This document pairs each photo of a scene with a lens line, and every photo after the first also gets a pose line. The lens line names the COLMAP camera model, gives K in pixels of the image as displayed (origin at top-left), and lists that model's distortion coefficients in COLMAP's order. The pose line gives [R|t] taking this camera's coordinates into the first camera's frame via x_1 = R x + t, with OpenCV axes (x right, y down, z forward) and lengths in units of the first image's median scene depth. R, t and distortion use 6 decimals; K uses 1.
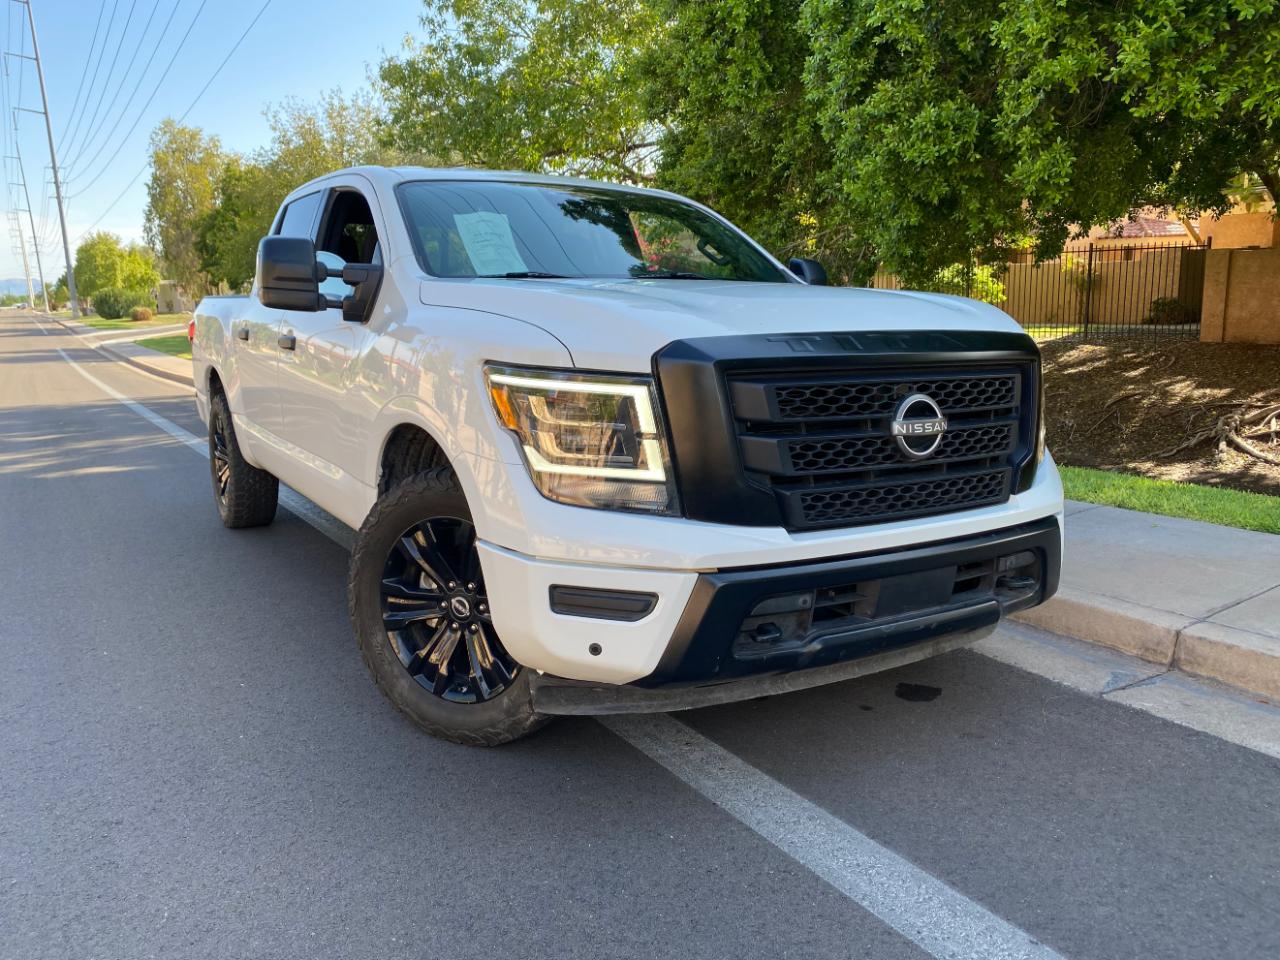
lens RADIAL K [[971.4, 0, 634.4], [0, 971.4, 481.9], [0, 0, 1]] dist [0.033141, -0.036928]
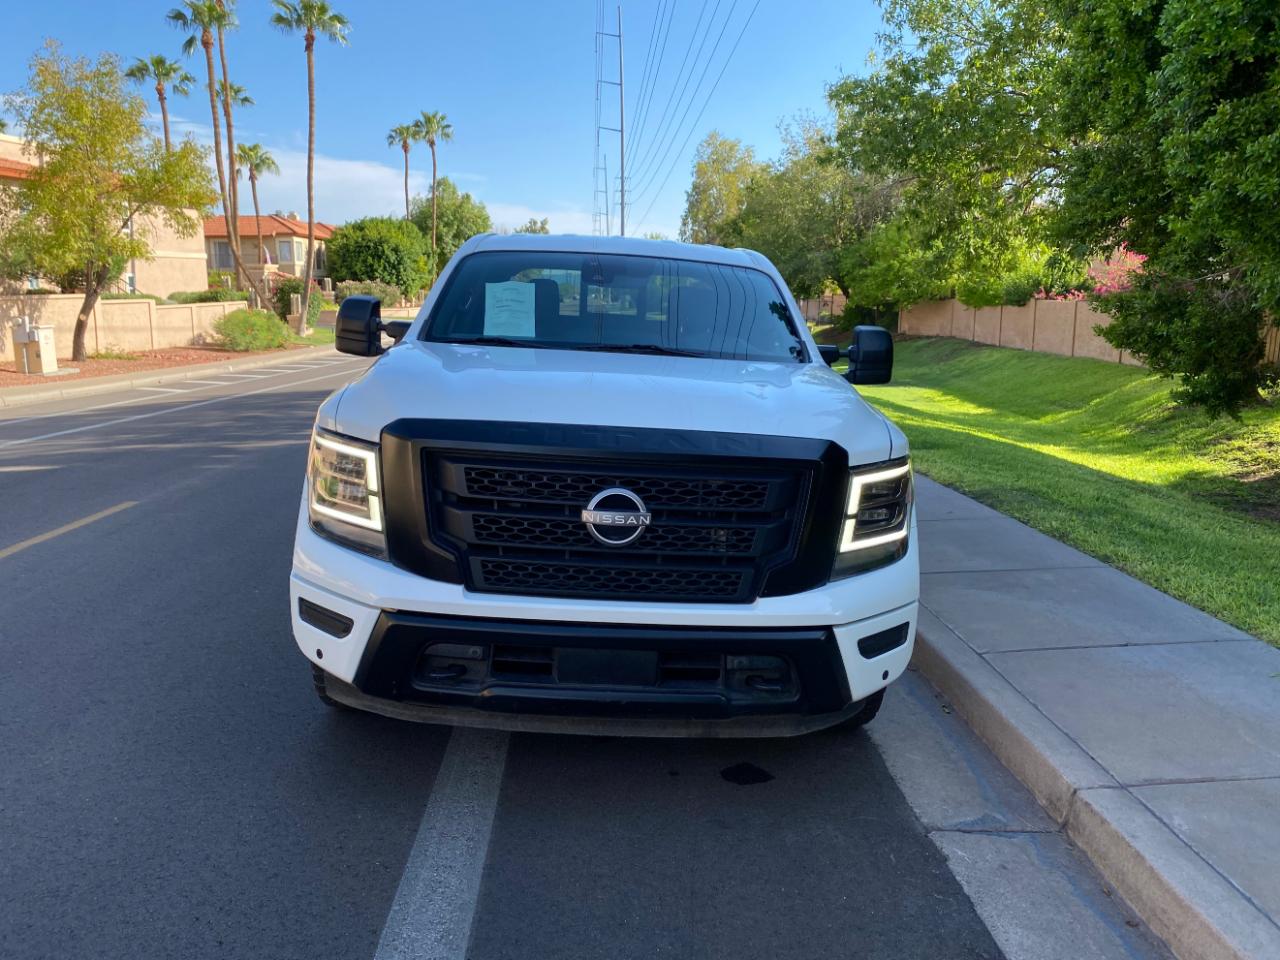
lens RADIAL K [[971.4, 0, 642.5], [0, 971.4, 492.8], [0, 0, 1]] dist [0.033141, -0.036928]
pose [[0.874779, 0.135904, -0.465073, 0.255576], [-0.132016, 0.990395, 0.041098, -0.041324], [0.466191, 0.025446, 0.884318, 0.018902]]
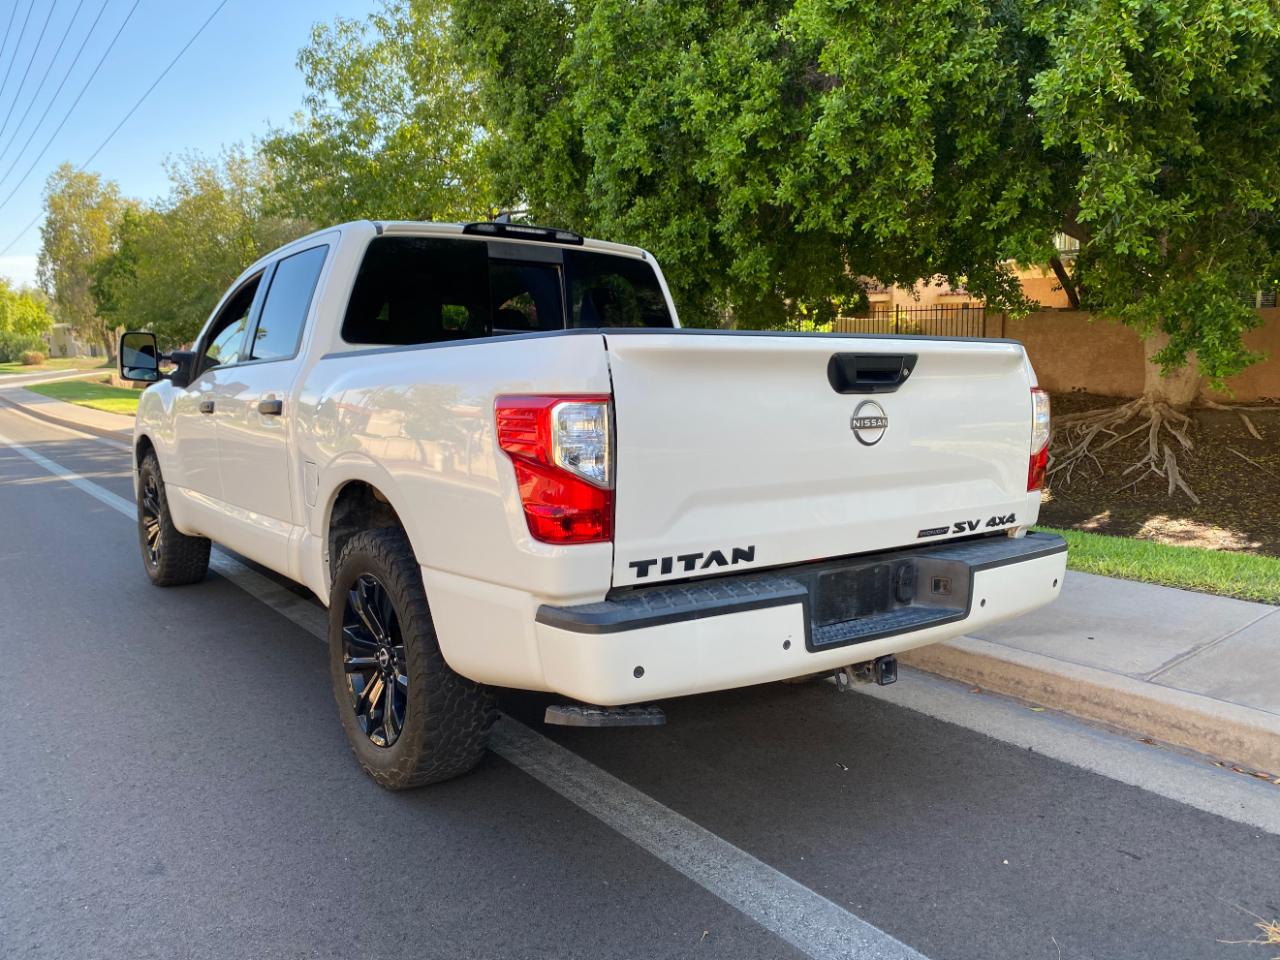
lens RADIAL K [[971.4, 0, 640.7], [0, 971.4, 476.3], [0, 0, 1]] dist [0.033141, -0.036928]
pose [[0.995804, -0.008187, 0.091140, 0.136790], [0.012784, 0.998669, -0.049964, 0.029464], [-0.090610, 0.050920, 0.994584, -0.267710]]
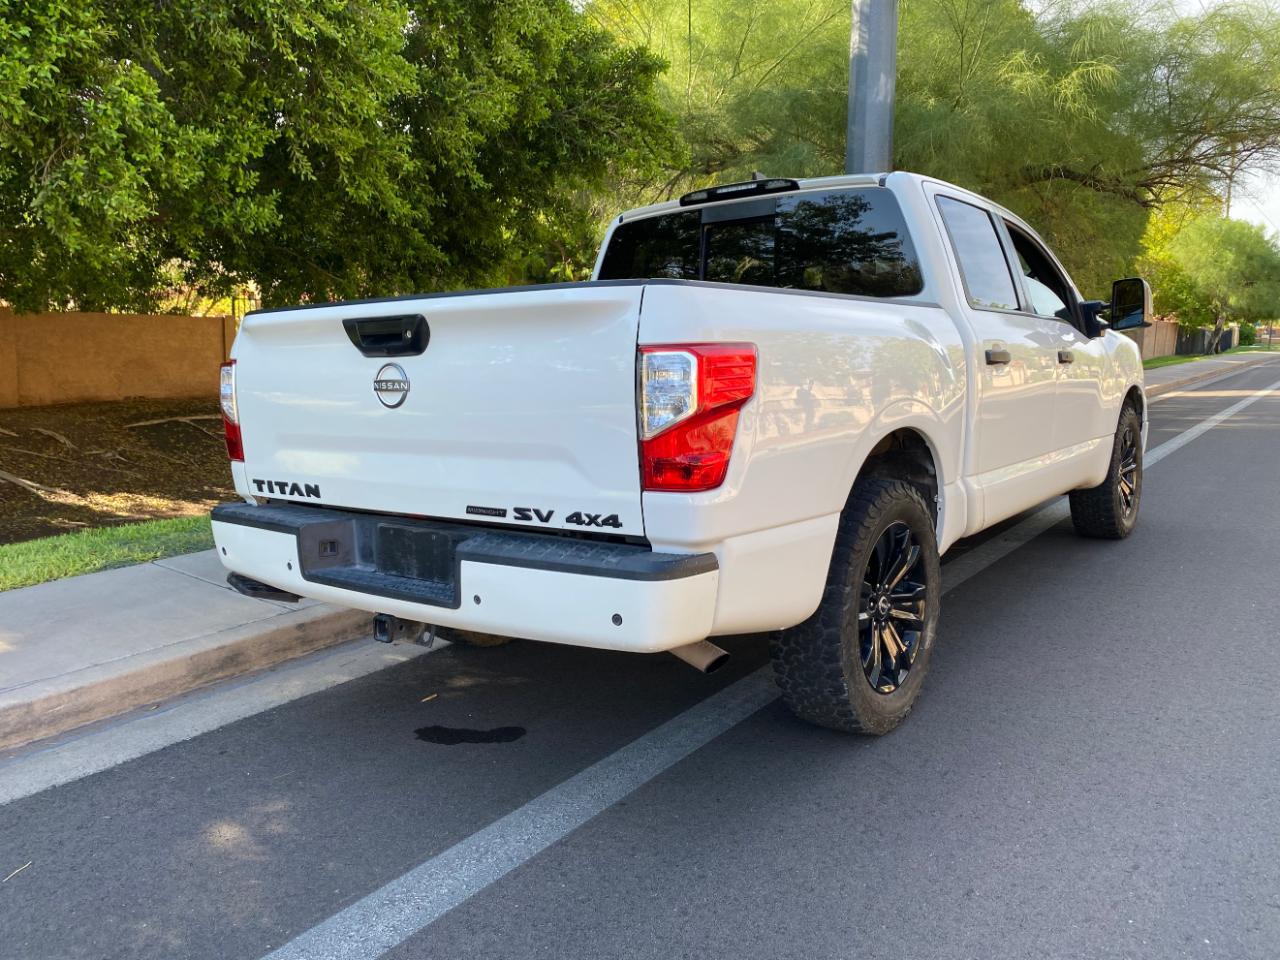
lens RADIAL K [[971.4, 0, 648.3], [0, 971.4, 481.0], [0, 0, 1]] dist [0.033141, -0.036928]
pose [[0.386551, 0.107359, -0.915998, 0.600608], [-0.105811, 0.991806, 0.071592, -0.005860], [0.916178, 0.069249, 0.394743, 0.010332]]
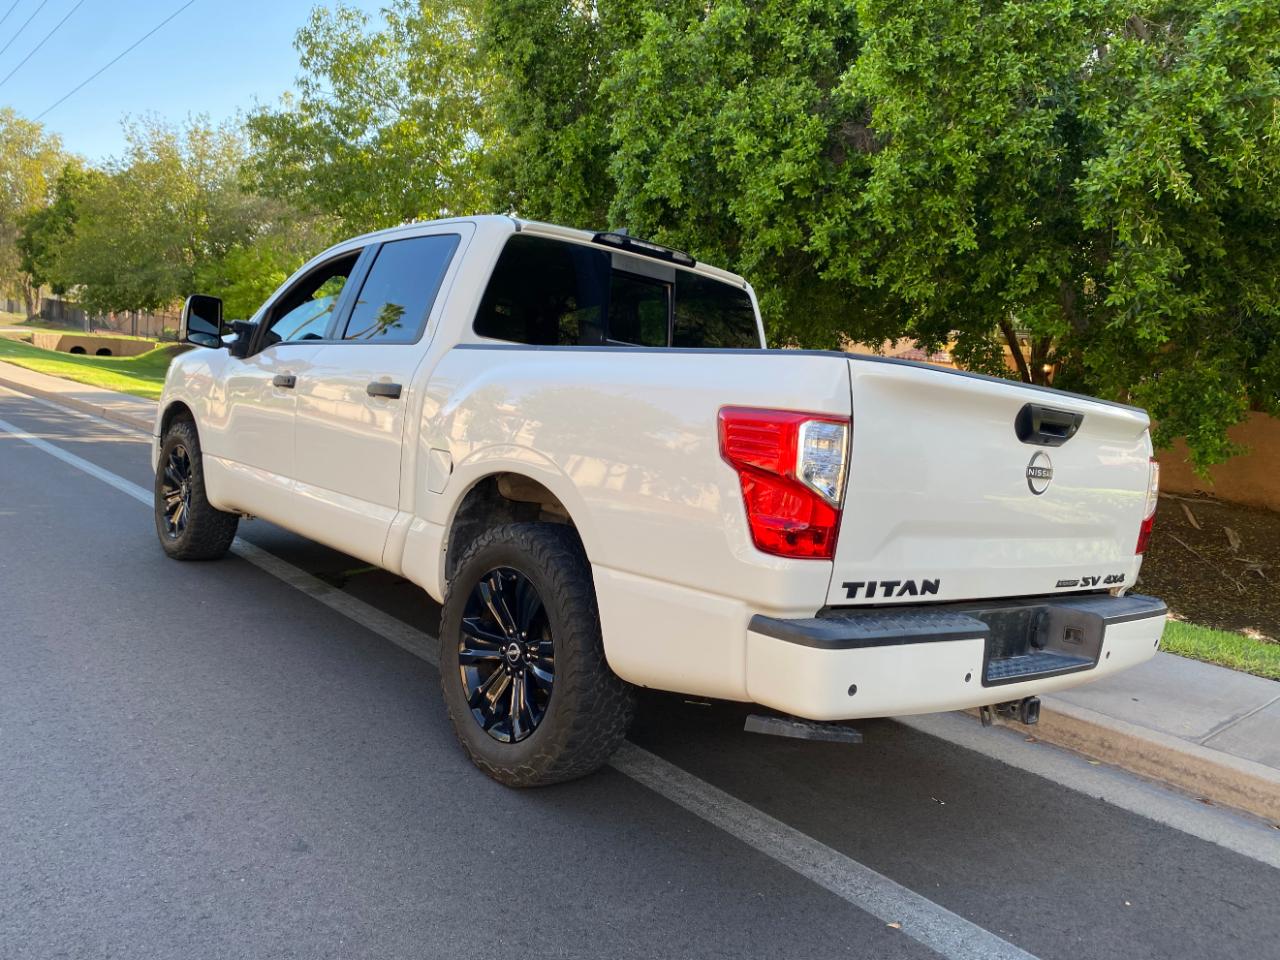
lens RADIAL K [[971.4, 0, 652.2], [0, 971.4, 485.5], [0, 0, 1]] dist [0.033141, -0.036928]
pose [[0.978883, 0.102309, 0.176976, 0.046837], [-0.090664, 0.993224, -0.072701, 0.038046], [-0.183215, 0.055120, 0.981526, -0.261629]]
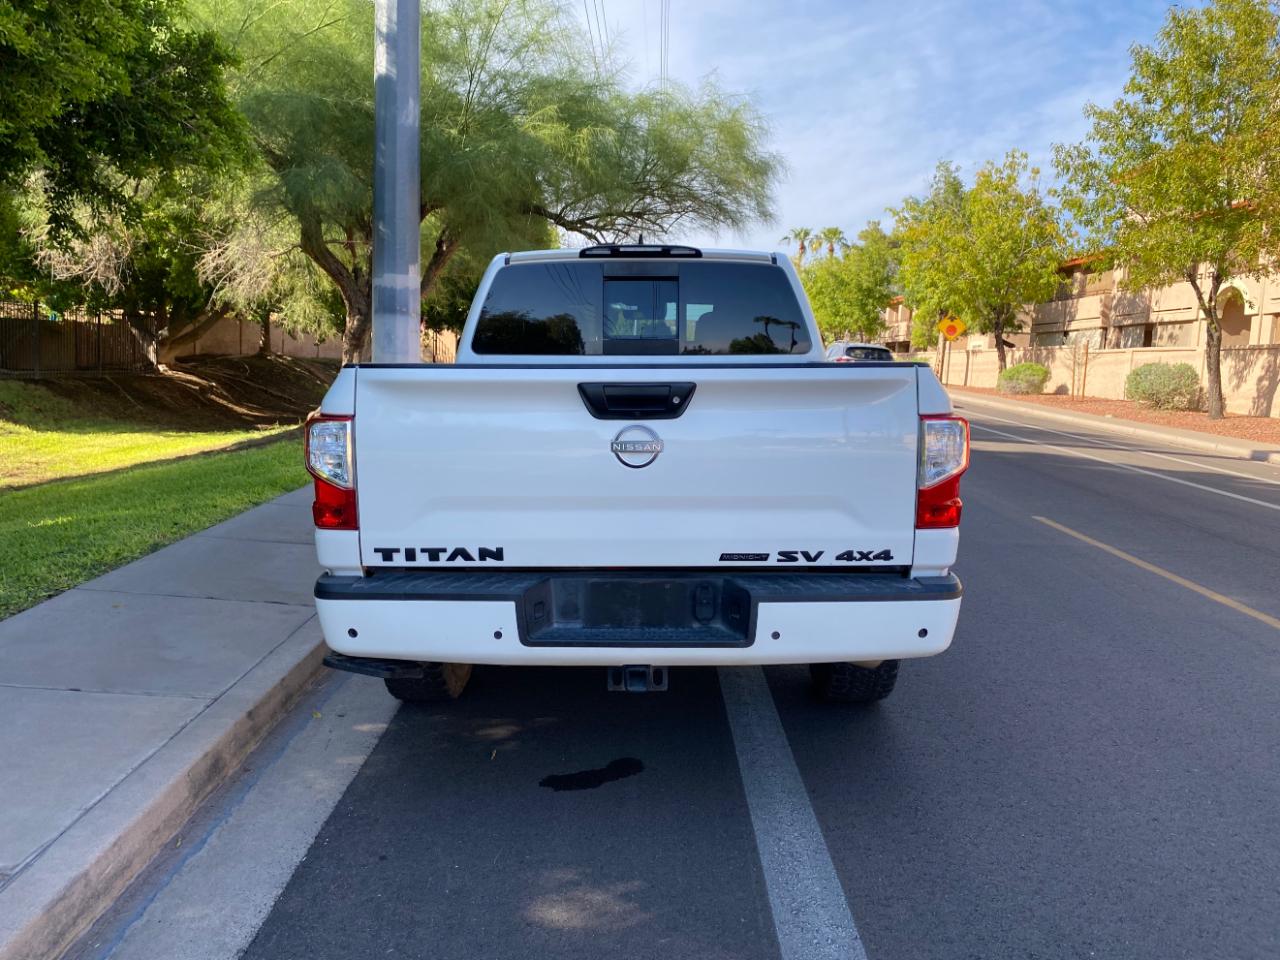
lens RADIAL K [[971.4, 0, 650.1], [0, 971.4, 467.6], [0, 0, 1]] dist [0.033141, -0.036928]
pose [[0.861208, 0.063772, -0.504237, 0.433405], [-0.075440, 0.997147, -0.002736, 0.003240], [0.502623, 0.040396, 0.863561, -0.247771]]
